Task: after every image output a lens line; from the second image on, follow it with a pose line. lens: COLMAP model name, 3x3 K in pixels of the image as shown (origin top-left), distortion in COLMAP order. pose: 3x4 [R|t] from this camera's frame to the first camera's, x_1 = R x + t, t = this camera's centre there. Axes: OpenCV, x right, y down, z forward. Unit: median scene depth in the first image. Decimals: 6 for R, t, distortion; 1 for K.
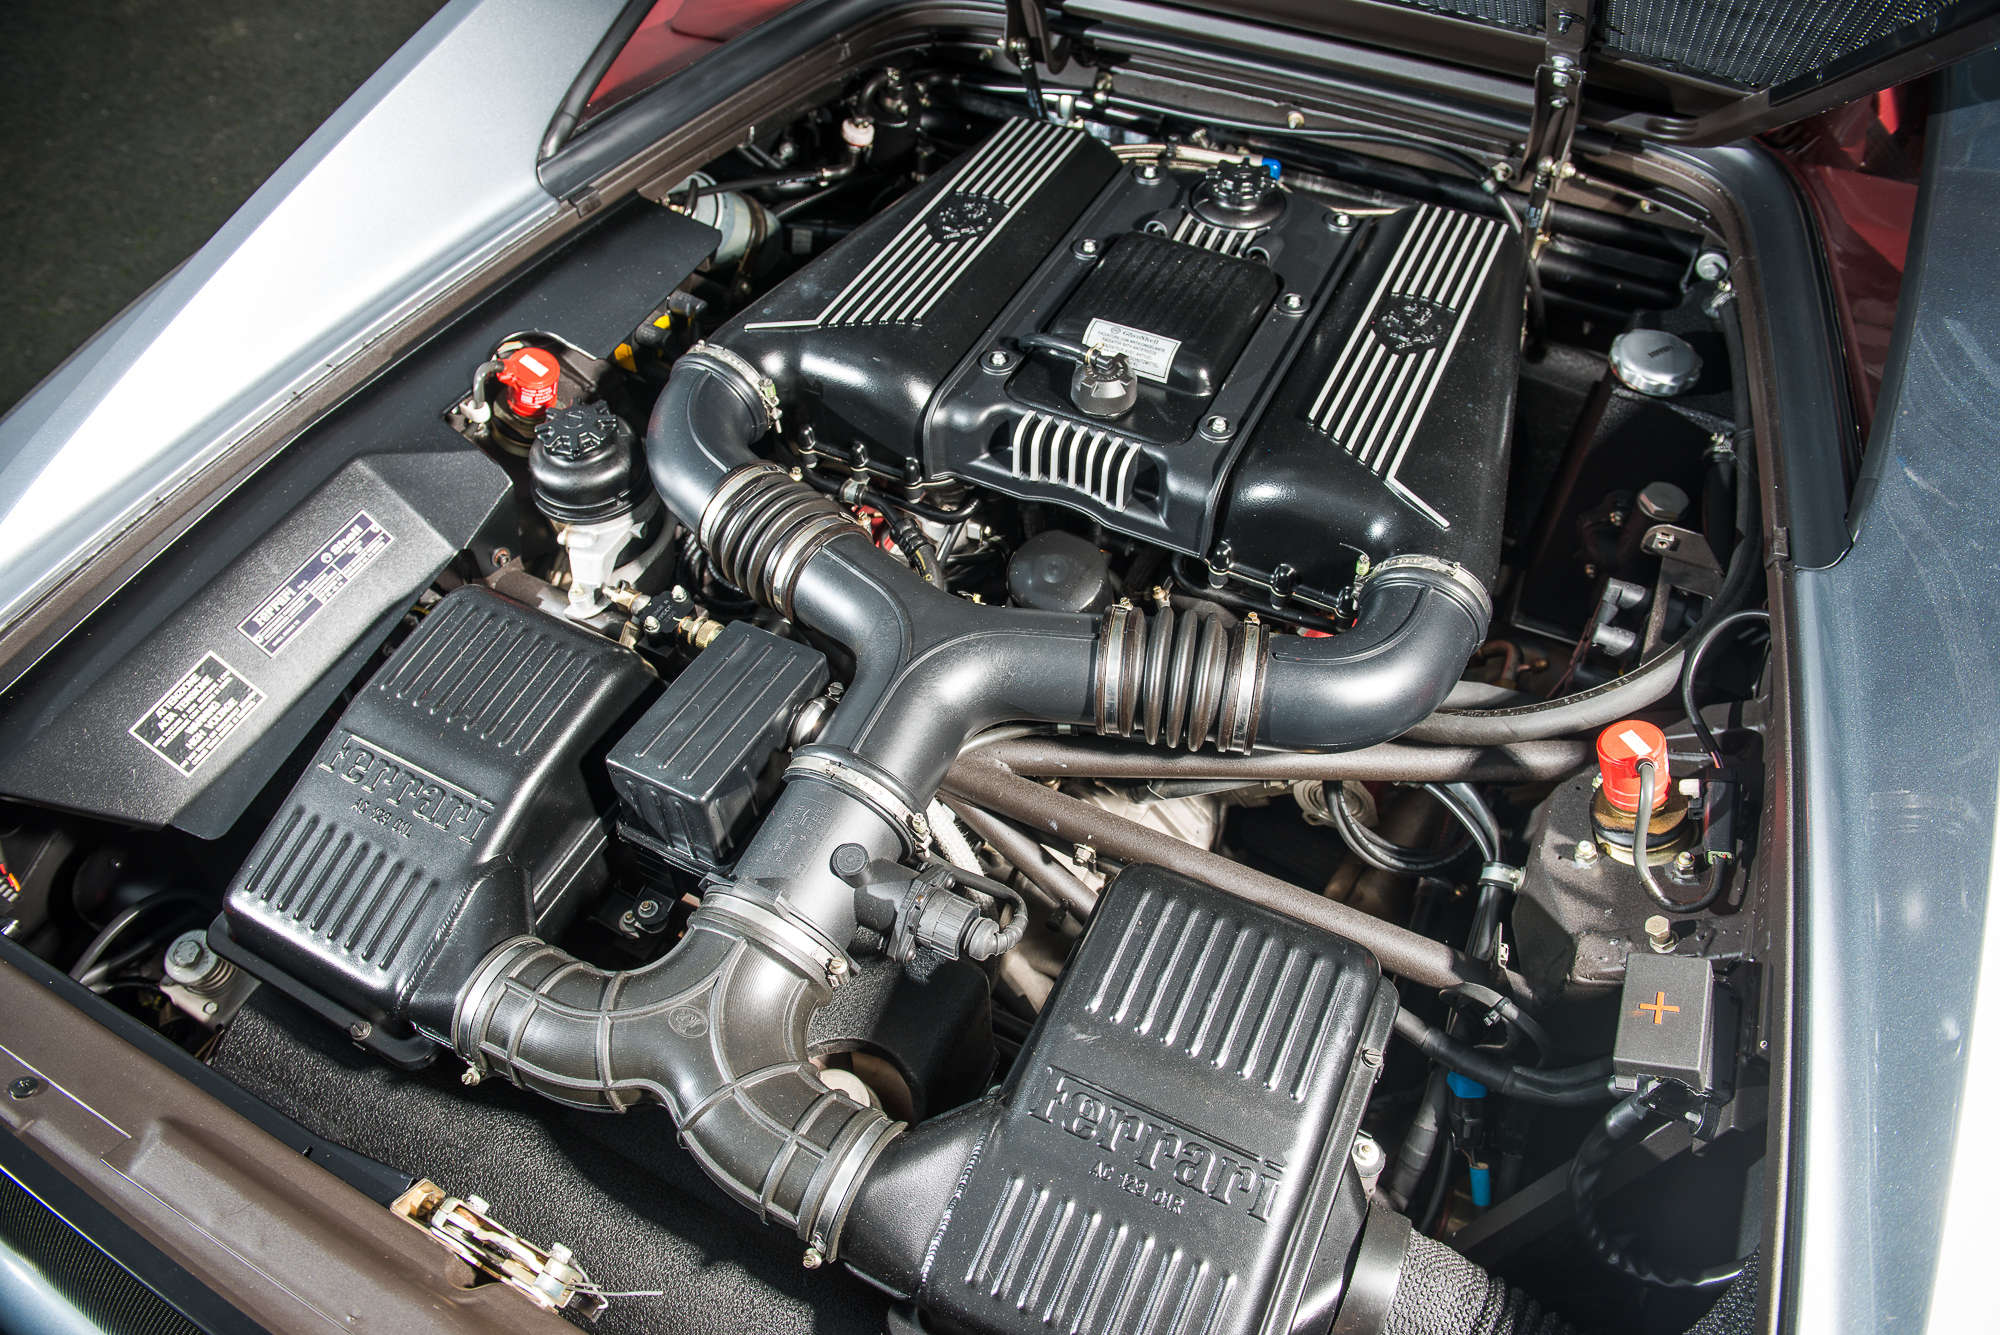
lens RADIAL K [[1381.8, 0, 1000.0], [0, 1381.8, 667.5], [0, 0, 1]] dist [-0.052904, 0.000135]
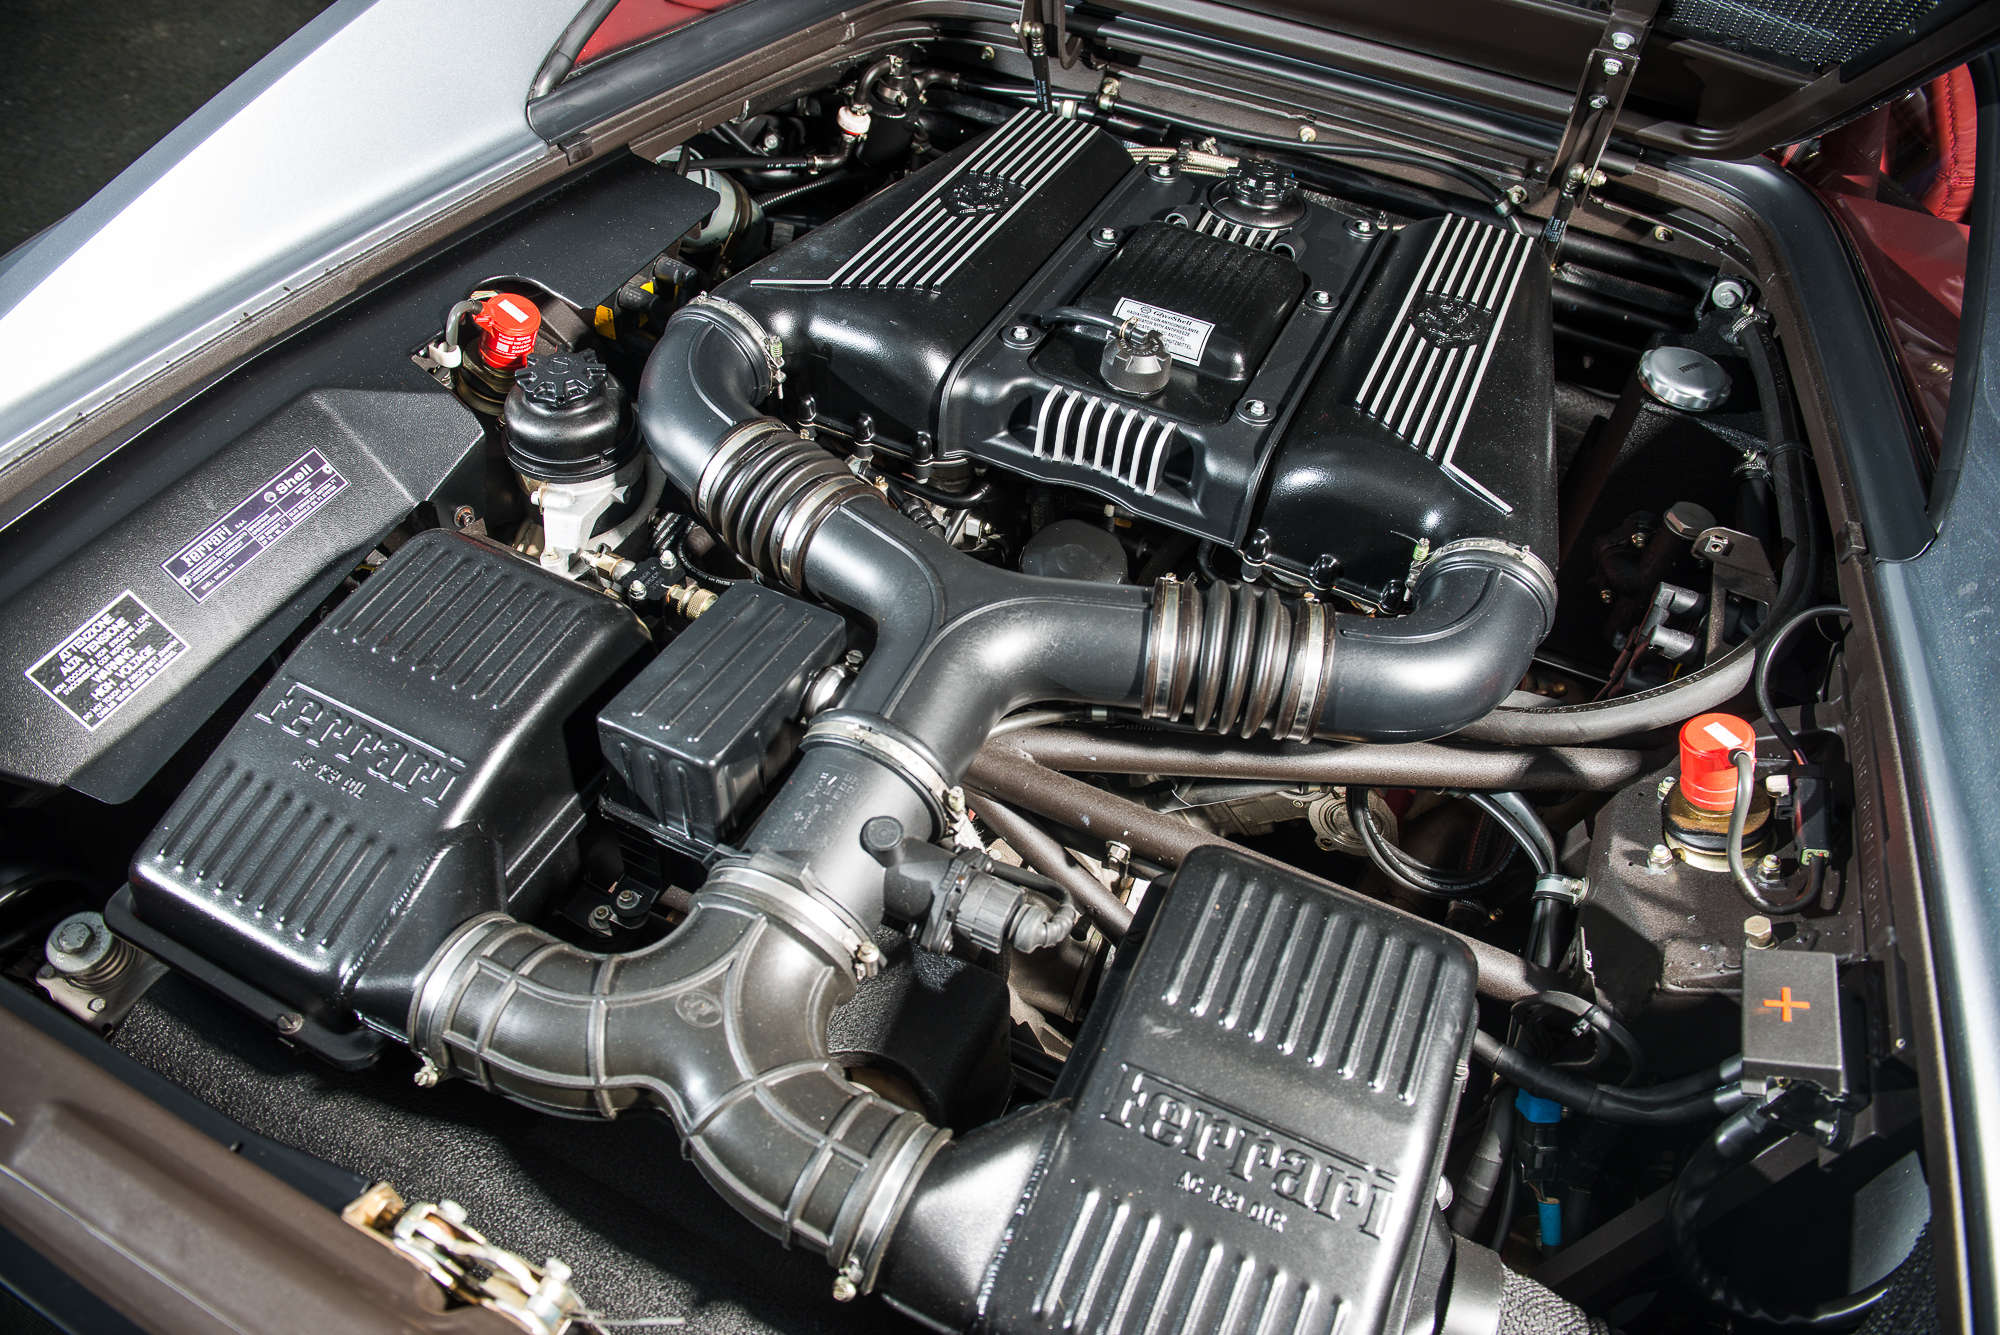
lens RADIAL K [[1381.8, 0, 1000.0], [0, 1381.8, 667.5], [0, 0, 1]] dist [-0.052904, 0.000135]
pose [[0.995749, 0.038874, 0.083498, -0.098902], [-0.032738, 0.996748, -0.073632, 0.084848], [-0.086089, 0.070586, 0.993784, 0.098310]]
